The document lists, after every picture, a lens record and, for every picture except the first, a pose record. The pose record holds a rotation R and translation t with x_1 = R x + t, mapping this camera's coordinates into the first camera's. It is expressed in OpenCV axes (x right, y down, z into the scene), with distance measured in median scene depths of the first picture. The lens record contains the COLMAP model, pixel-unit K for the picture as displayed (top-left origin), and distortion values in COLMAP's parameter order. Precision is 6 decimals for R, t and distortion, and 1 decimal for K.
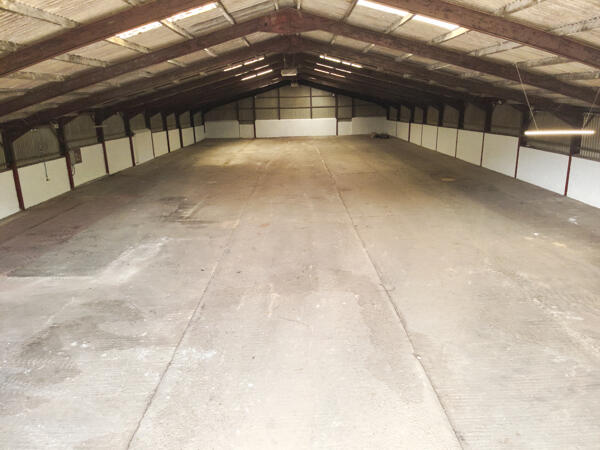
lens RADIAL K [[433.8, 0, 300.0], [0, 433.8, 225.0], [0, 0, 1]] dist [0.120234, -0.203862]
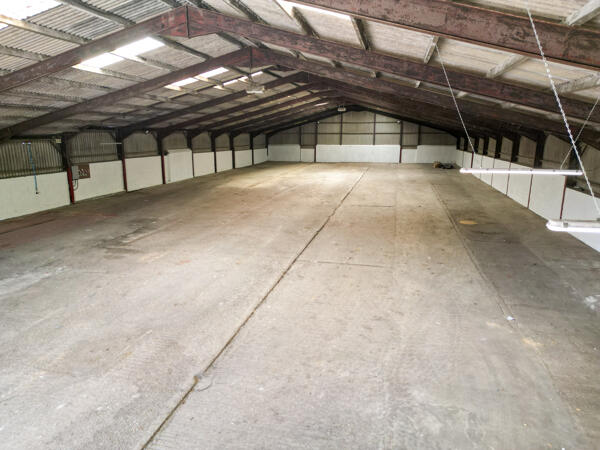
lens RADIAL K [[413.2, 0, 300.0], [0, 413.2, 225.0], [0, 0, 1]] dist [0.079761, -0.065088]
pose [[0.970170, 0.079451, -0.229035, 0.098554], [-0.090012, 0.995289, -0.036022, -0.019436], [0.225094, 0.055563, 0.972751, 0.078609]]
